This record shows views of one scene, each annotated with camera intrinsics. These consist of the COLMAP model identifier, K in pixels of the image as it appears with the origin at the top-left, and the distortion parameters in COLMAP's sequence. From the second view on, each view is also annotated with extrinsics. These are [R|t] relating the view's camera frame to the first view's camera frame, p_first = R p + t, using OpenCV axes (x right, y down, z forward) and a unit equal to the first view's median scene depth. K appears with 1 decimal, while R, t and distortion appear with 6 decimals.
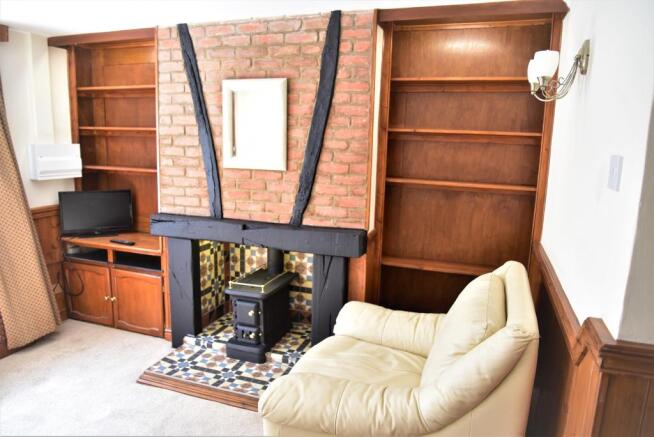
lens RADIAL K [[460.7, 0, 327.0], [0, 460.7, 218.5], [0, 0, 1]] dist [-0.074411, 0.001050]
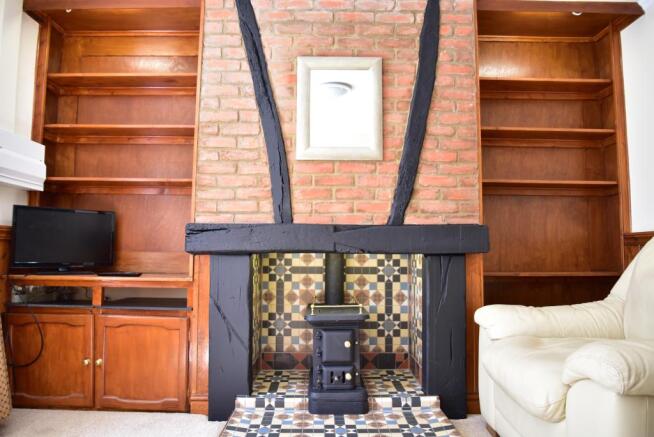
lens RADIAL K [[460.7, 0, 327.0], [0, 460.7, 218.5], [0, 0, 1]] dist [-0.074411, 0.001050]
pose [[0.941291, 0.006018, 0.337542, -0.448029], [0.076227, 0.970231, -0.229871, 0.177008], [-0.328877, 0.242105, 0.912812, 0.281311]]
